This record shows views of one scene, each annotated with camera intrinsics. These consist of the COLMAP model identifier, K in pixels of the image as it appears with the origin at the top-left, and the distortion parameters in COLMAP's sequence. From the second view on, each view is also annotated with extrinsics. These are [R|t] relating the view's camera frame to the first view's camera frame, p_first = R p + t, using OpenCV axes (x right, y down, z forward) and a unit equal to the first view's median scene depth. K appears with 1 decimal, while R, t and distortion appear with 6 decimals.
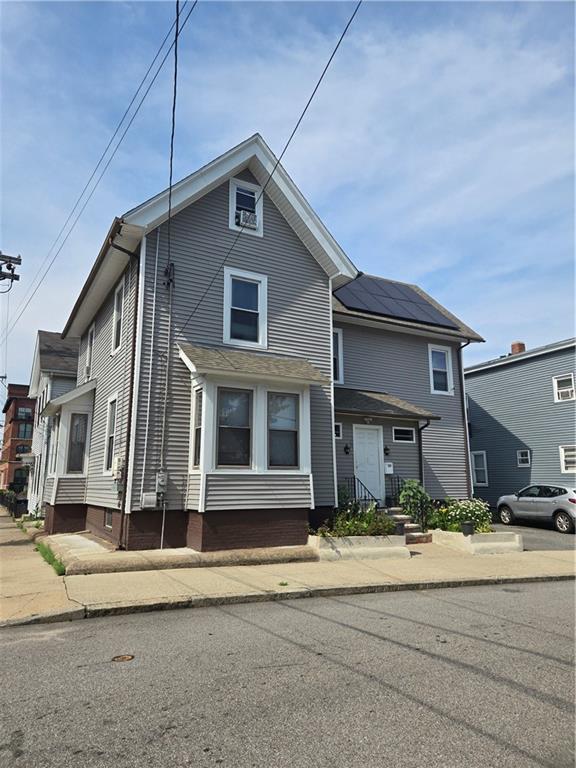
lens RADIAL K [[519.1, 0, 288.0], [0, 519.1, 384.0], [0, 0, 1]] dist [0.048784, -0.000837]
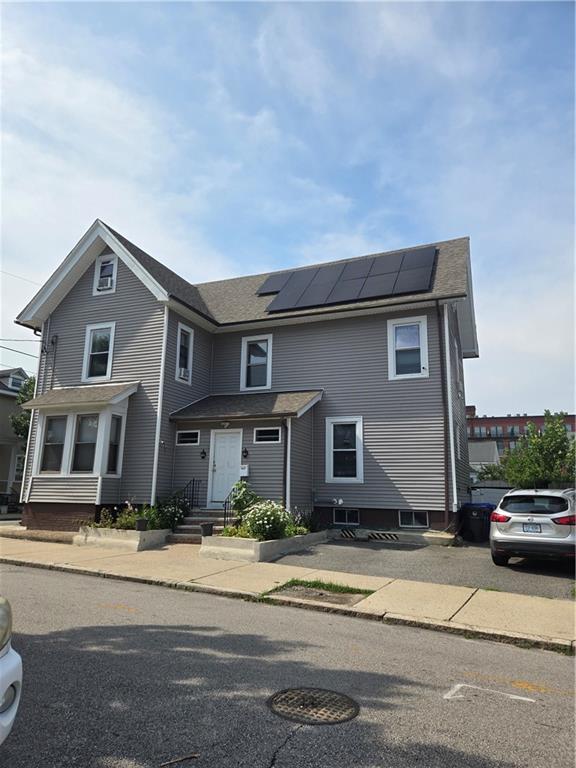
lens RADIAL K [[516.8, 0, 286.0], [0, 516.8, 388.1], [0, 0, 1]] dist [0.076940, -0.085483]
pose [[0.610563, -0.149260, -0.777775, 1.232384], [0.130887, 0.987592, -0.086777, 0.122783], [0.781077, -0.048818, 0.622523, 0.546474]]
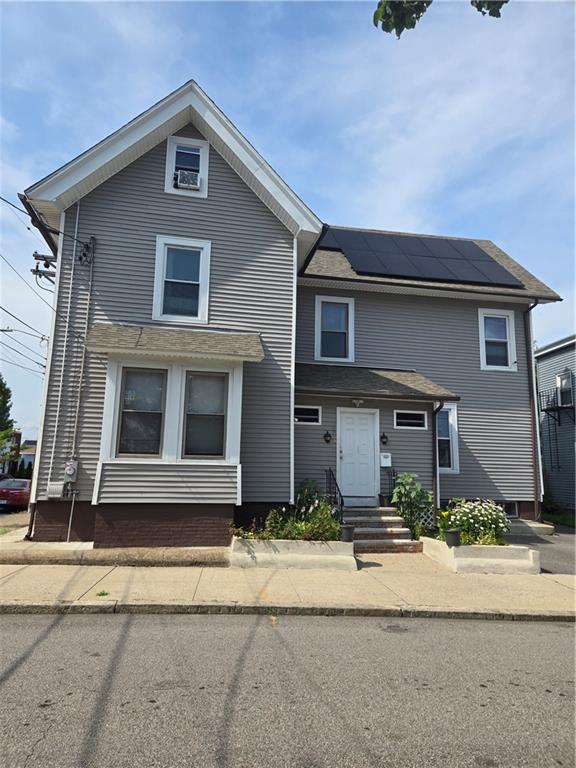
lens RADIAL K [[516.8, 0, 286.0], [0, 516.8, 388.1], [0, 0, 1]] dist [0.076940, -0.085483]
pose [[0.948417, -0.031382, -0.315468, 0.367157], [0.038545, 0.999121, 0.016488, 0.033474], [0.314674, -0.027797, 0.948793, 0.202945]]
